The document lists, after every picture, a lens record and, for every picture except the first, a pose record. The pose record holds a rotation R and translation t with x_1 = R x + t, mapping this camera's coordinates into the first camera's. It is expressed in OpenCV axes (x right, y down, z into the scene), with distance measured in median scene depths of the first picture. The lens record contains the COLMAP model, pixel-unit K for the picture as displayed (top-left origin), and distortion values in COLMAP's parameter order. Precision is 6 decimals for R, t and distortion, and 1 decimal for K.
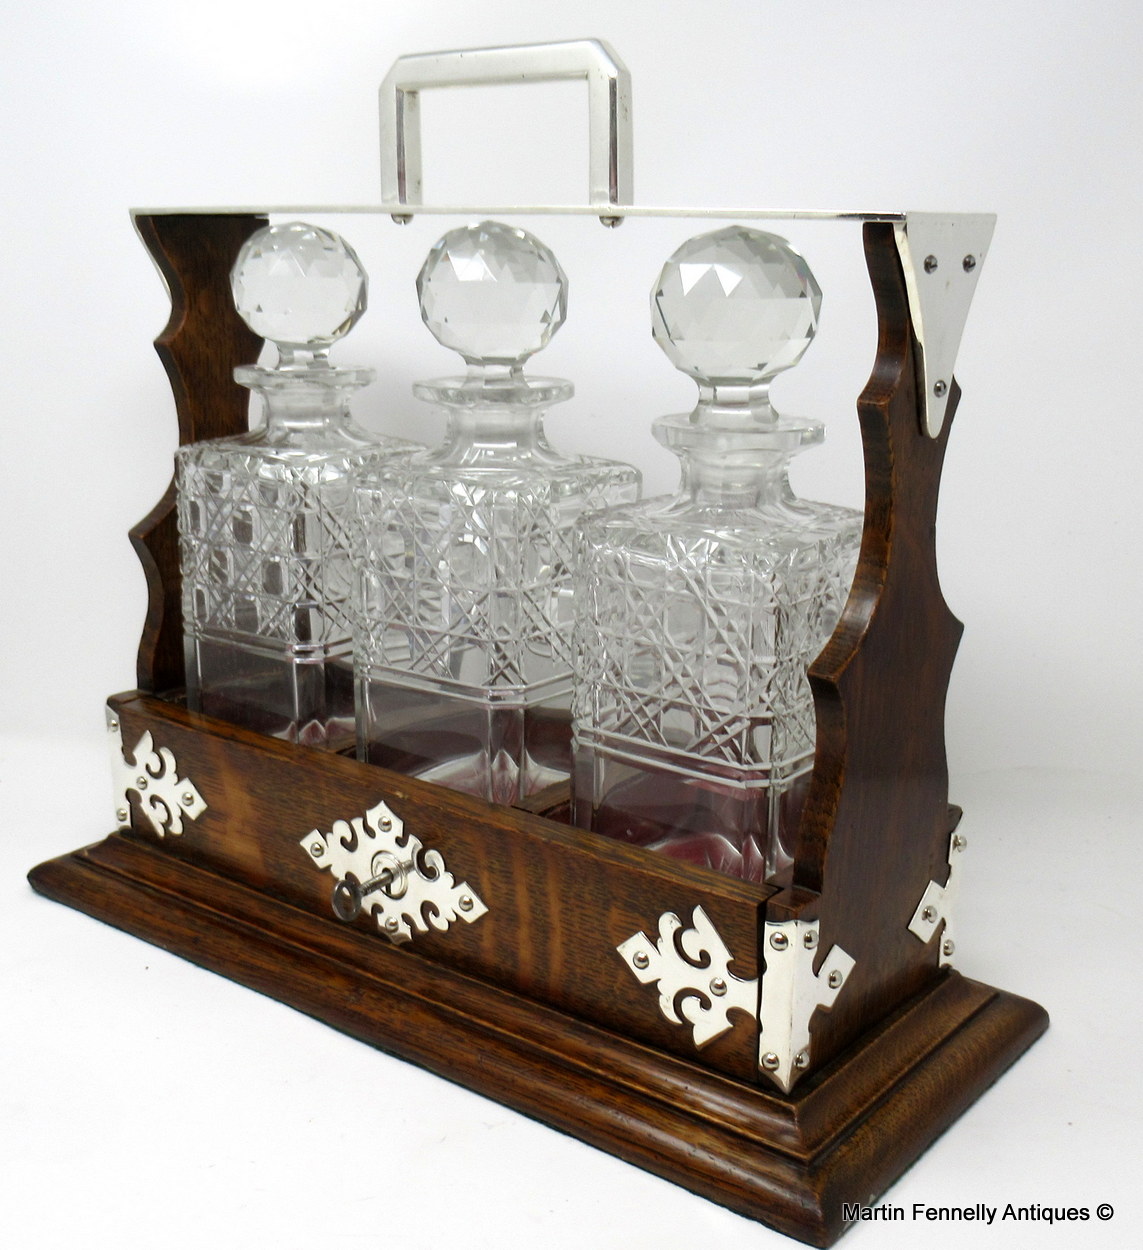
lens RADIAL K [[1522.7, 0, 571.5], [0, 1522.7, 625.0], [0, 0, 1]] dist [0.108800, -0.000884]
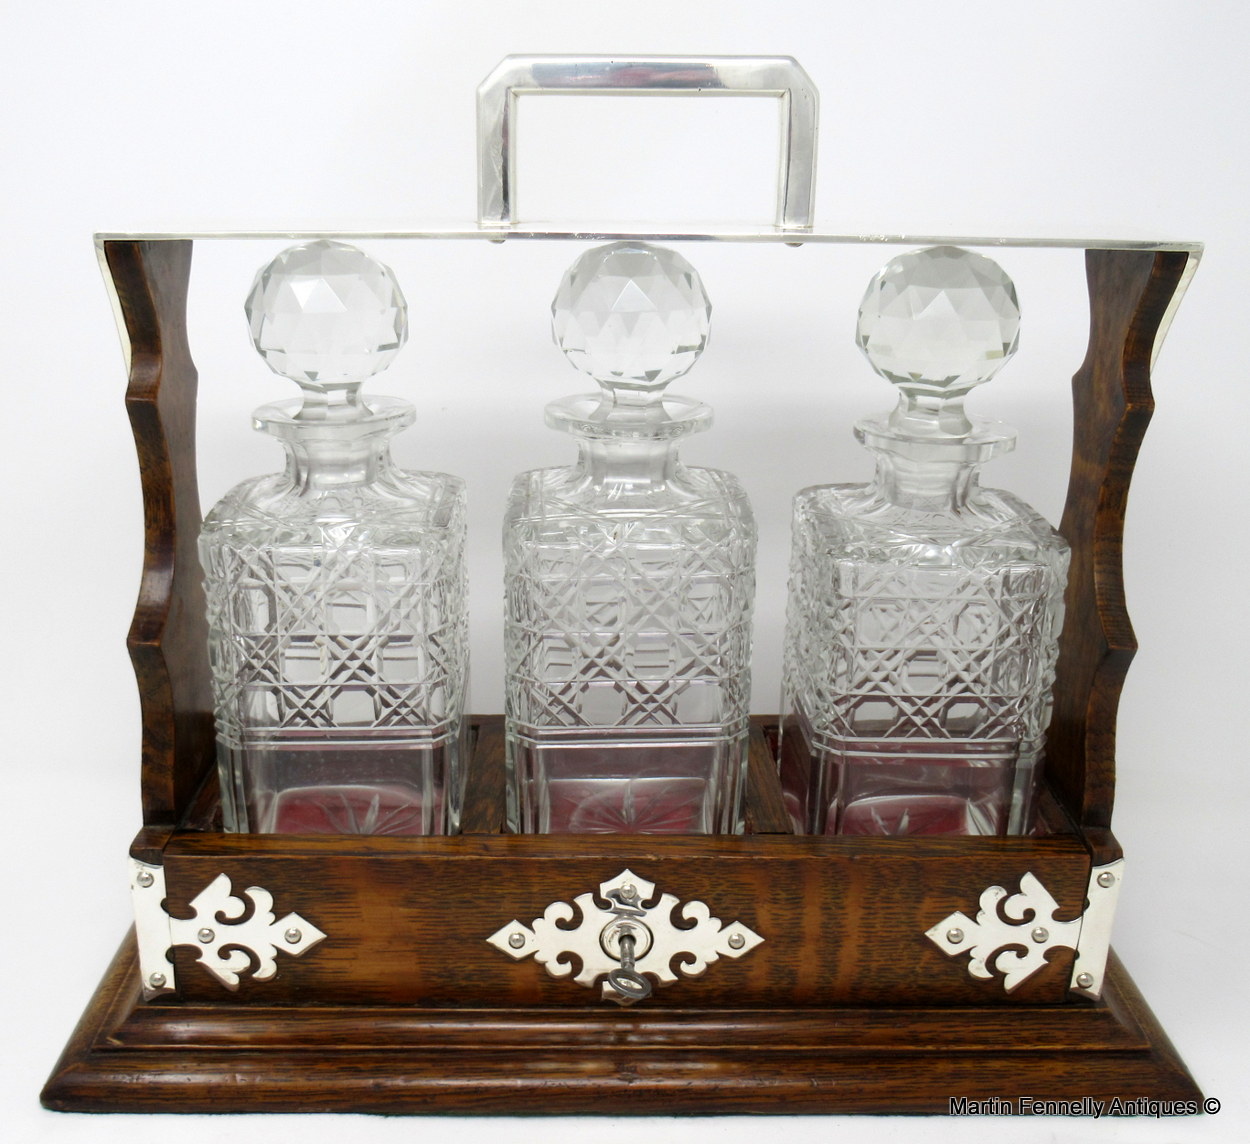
lens RADIAL K [[1114.2, 0, 625.0], [0, 1114.2, 572.0], [0, 0, 1]] dist [0.010078, 0.000294]
pose [[0.780462, -0.174706, 0.600297, -0.529724], [0.155040, 0.984255, 0.084879, -0.128926], [-0.605675, 0.026826, 0.795260, 0.474004]]
